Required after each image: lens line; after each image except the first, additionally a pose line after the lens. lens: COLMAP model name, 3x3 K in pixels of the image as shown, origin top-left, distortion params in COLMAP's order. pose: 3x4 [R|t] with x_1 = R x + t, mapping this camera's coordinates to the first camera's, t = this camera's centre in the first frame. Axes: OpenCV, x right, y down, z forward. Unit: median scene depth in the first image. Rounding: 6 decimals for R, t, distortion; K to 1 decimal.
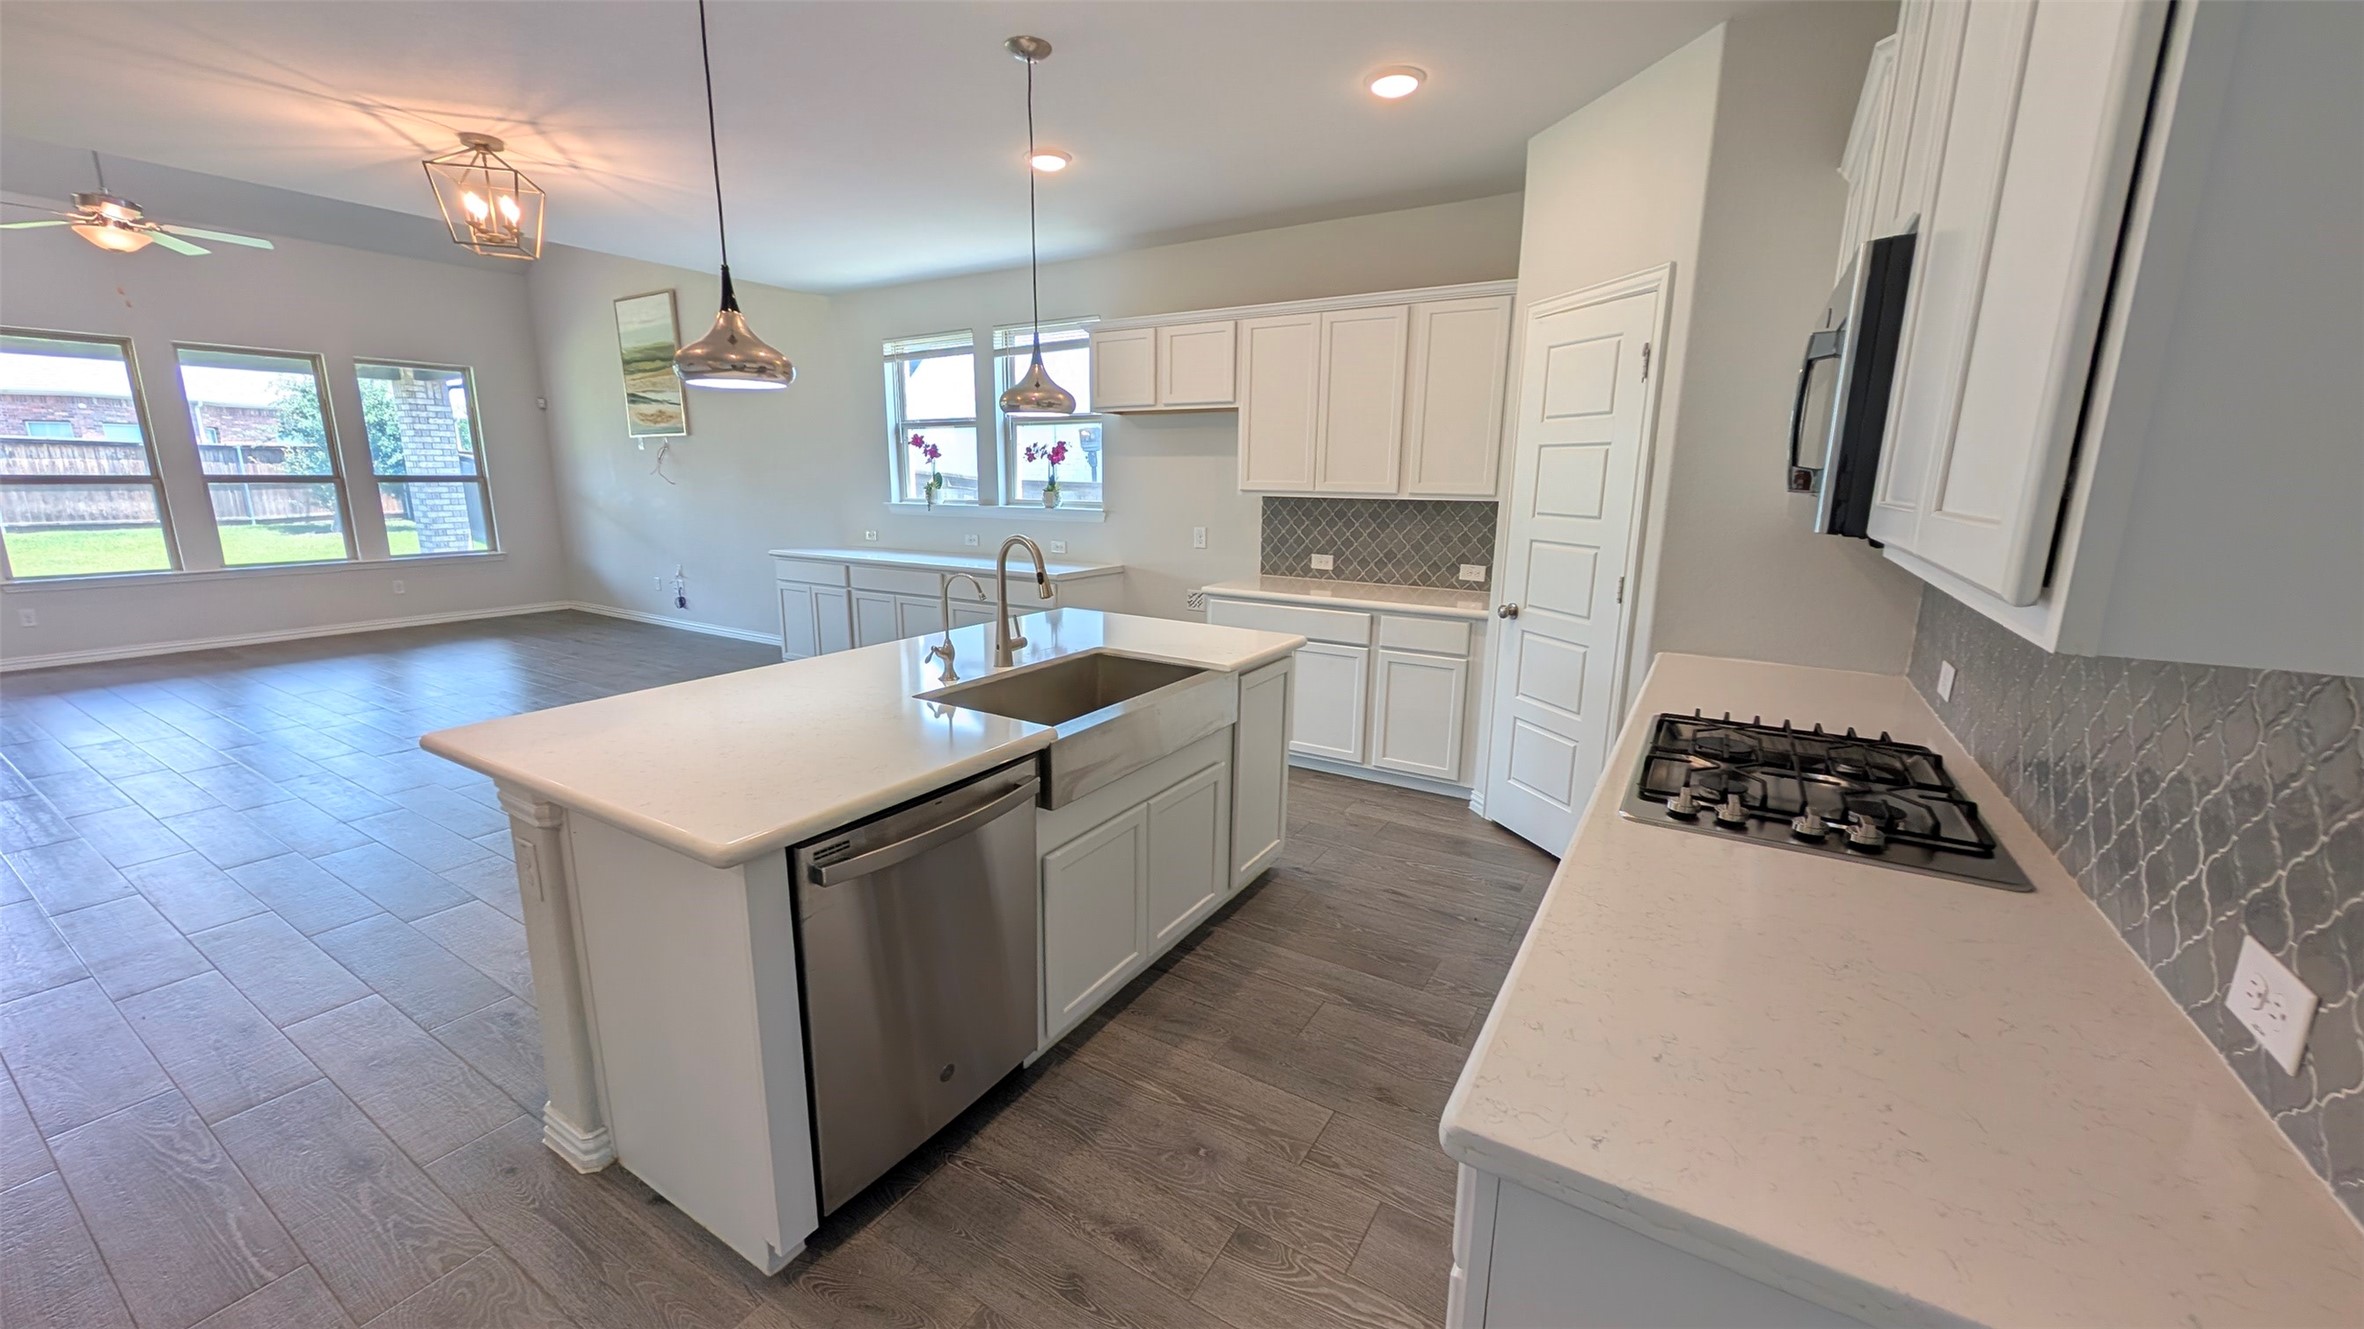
lens RADIAL K [[887.0, 0, 1185.4], [0, 887.0, 661.2], [0, 0, 1]] dist [0.000832, 0.000116]
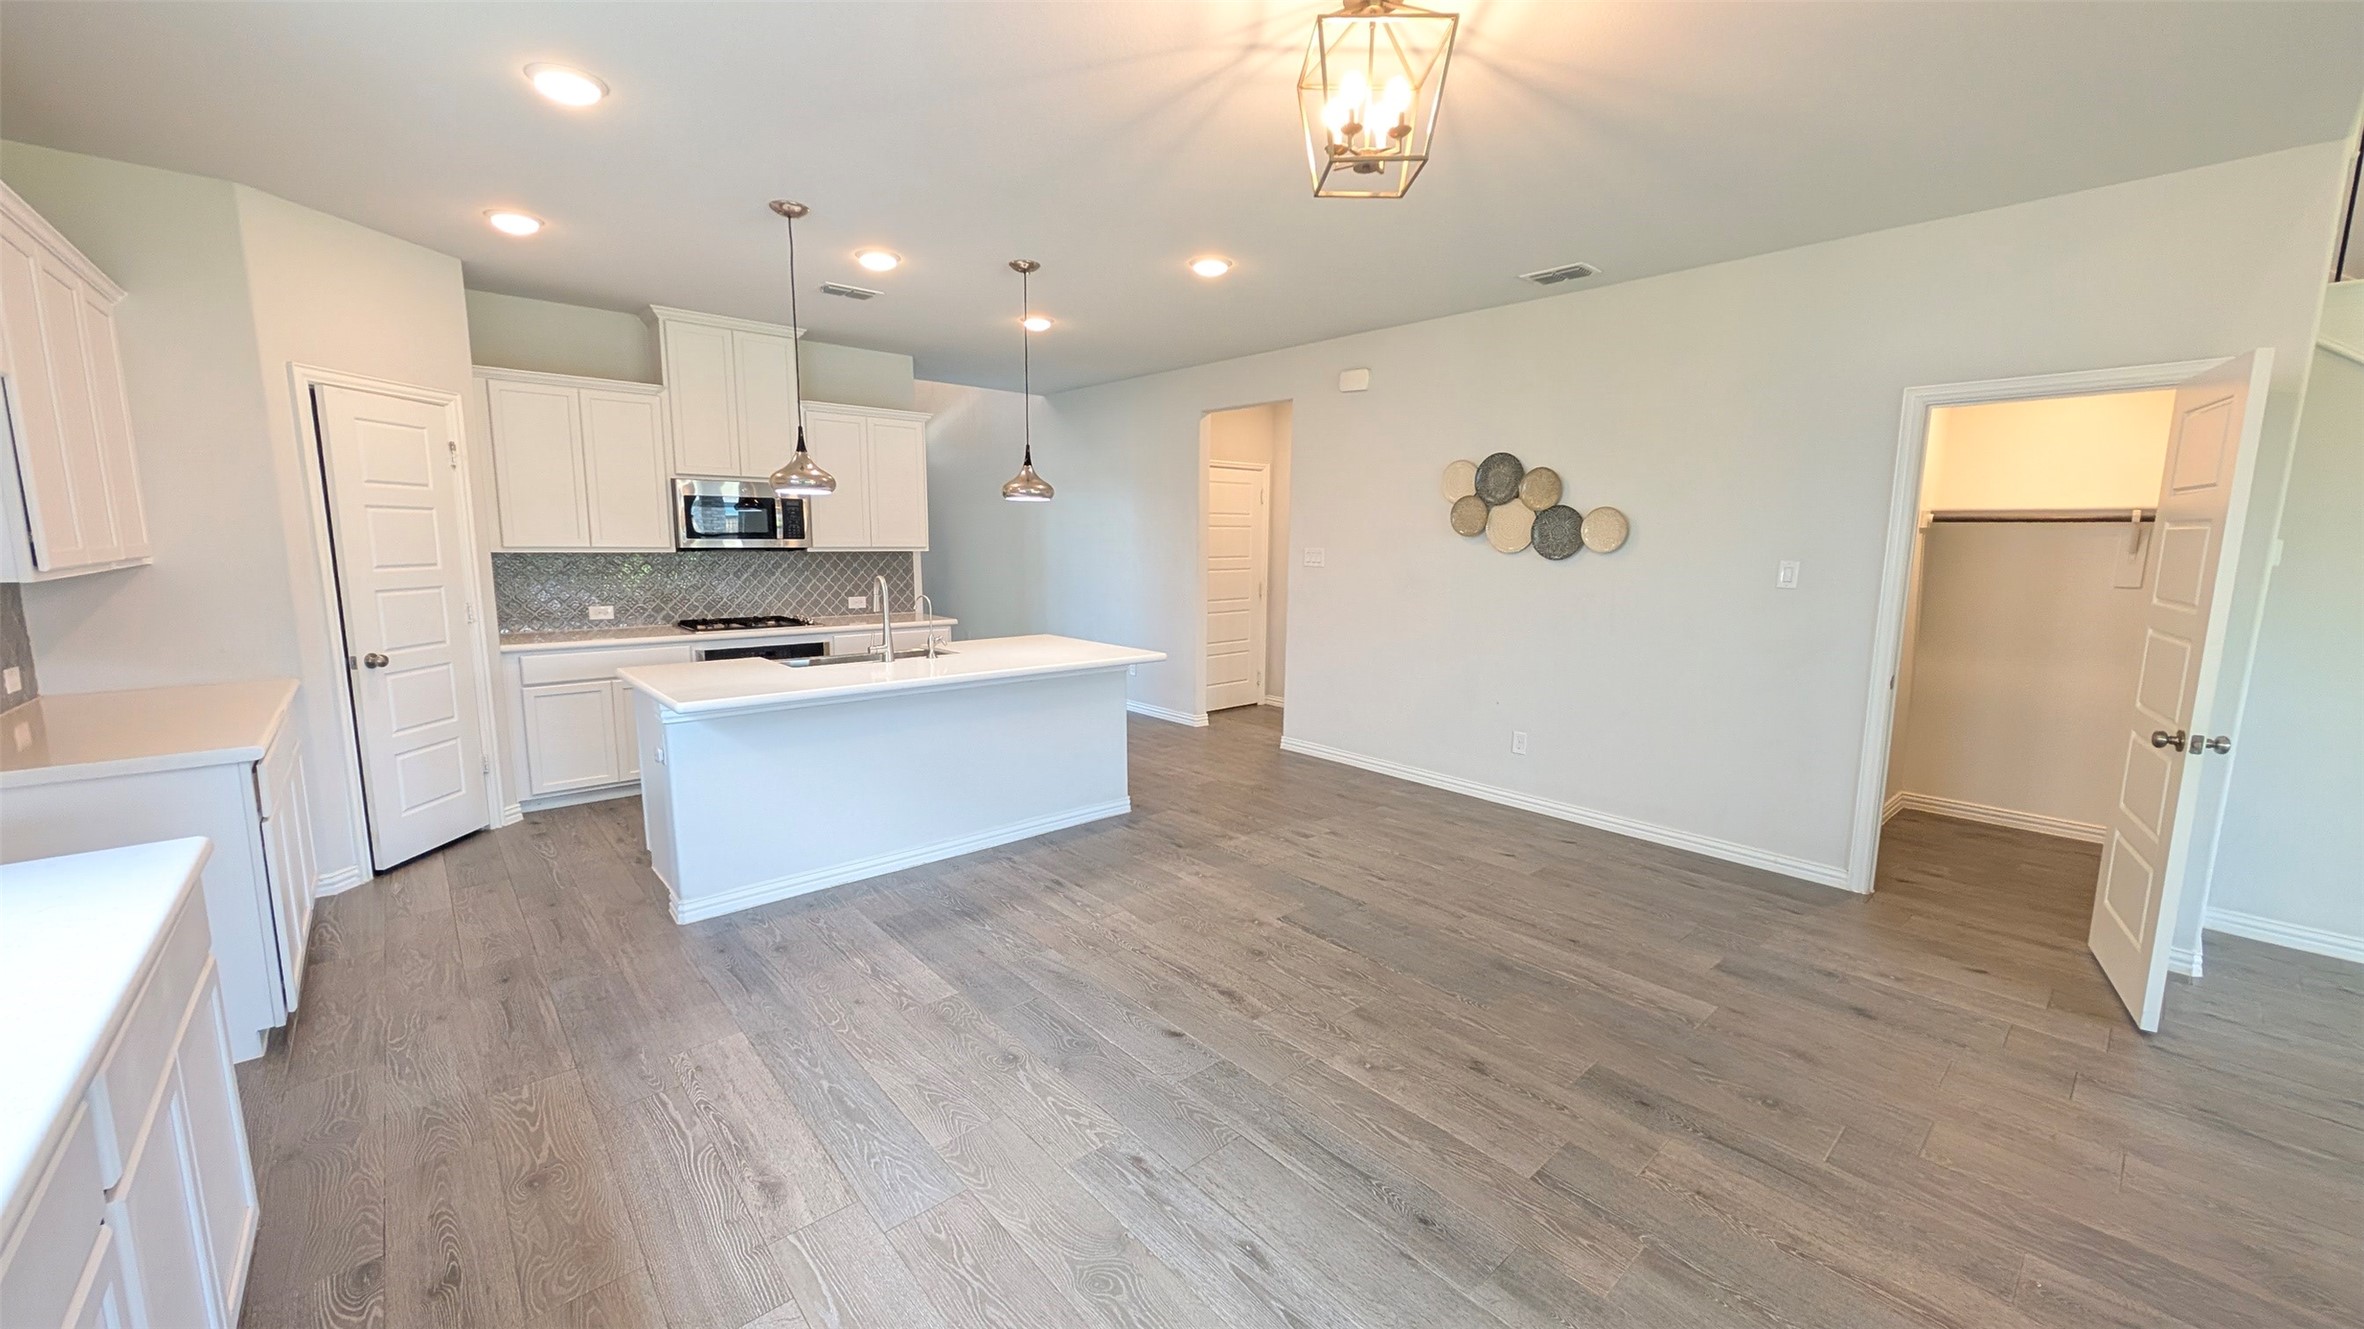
lens RADIAL K [[887.0, 0, 1183.1], [0, 887.0, 663.7], [0, 0, 1]] dist [0.000832, 0.000116]
pose [[-0.956290, -0.061876, 0.285798, -0.617653], [0.041508, 0.938736, 0.342129, -0.270781], [-0.289458, 0.339037, -0.895135, 1.213993]]
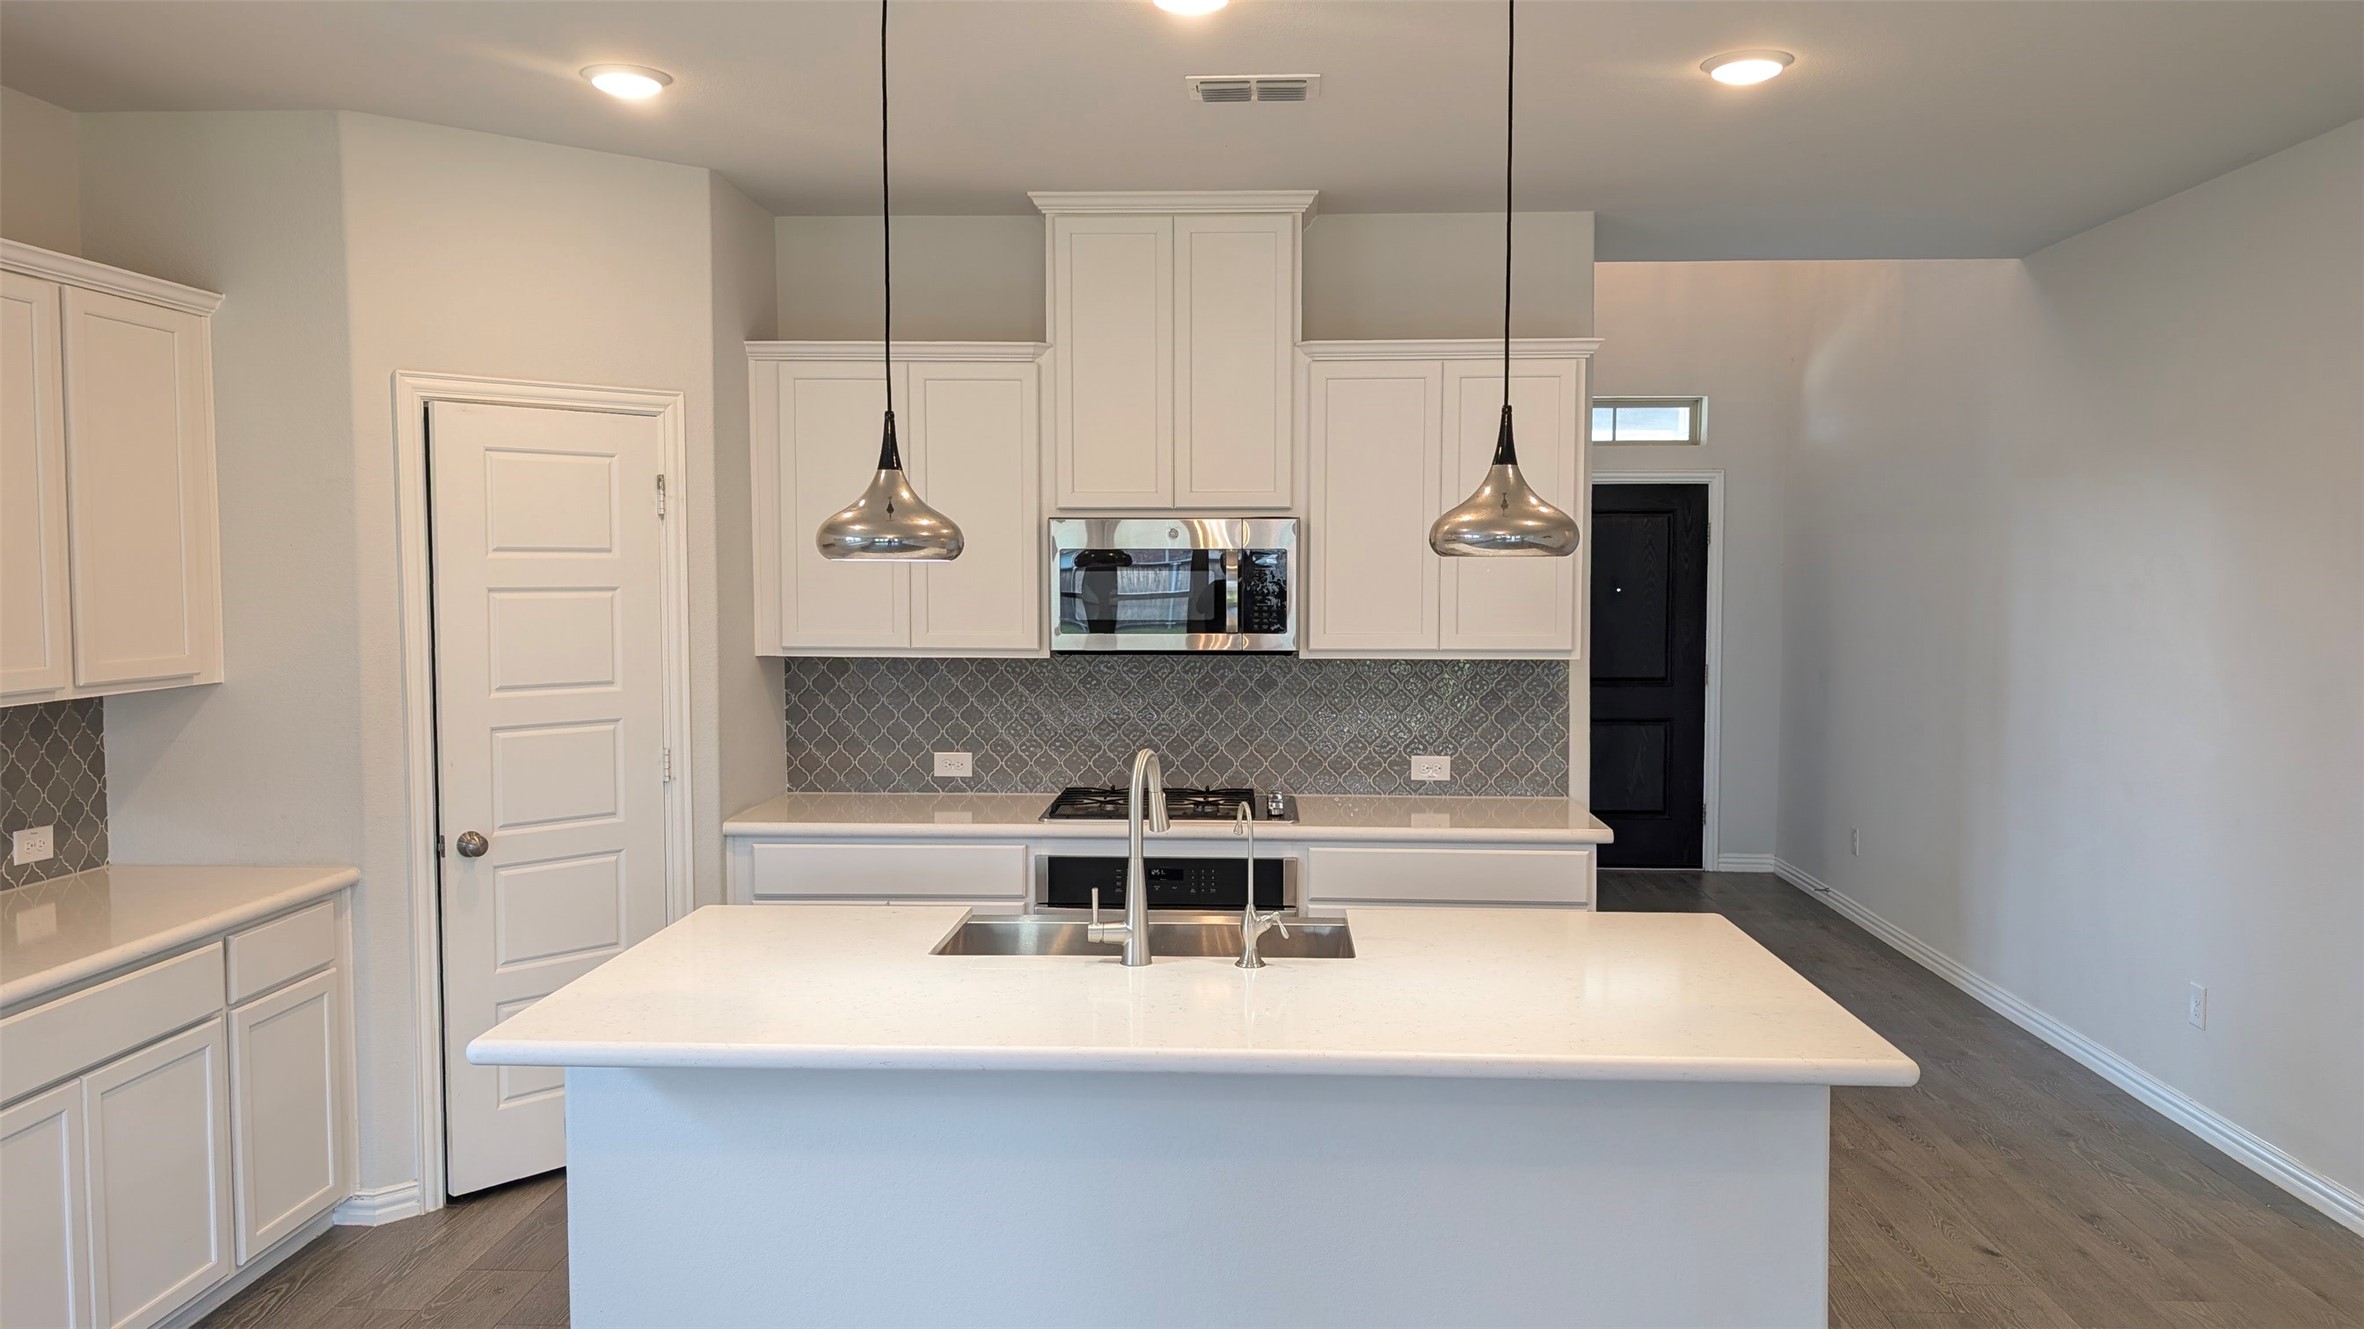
lens RADIAL K [[1694.6, 0, 1194.5], [0, 1694.6, 672.0], [0, 0, 1]] dist [0.050169, -0.054957]
pose [[-0.483674, -0.065438, 0.872799, -0.680937], [0.178534, 0.968859, 0.171578, -0.212343], [-0.856846, 0.238812, -0.456928, 0.792607]]
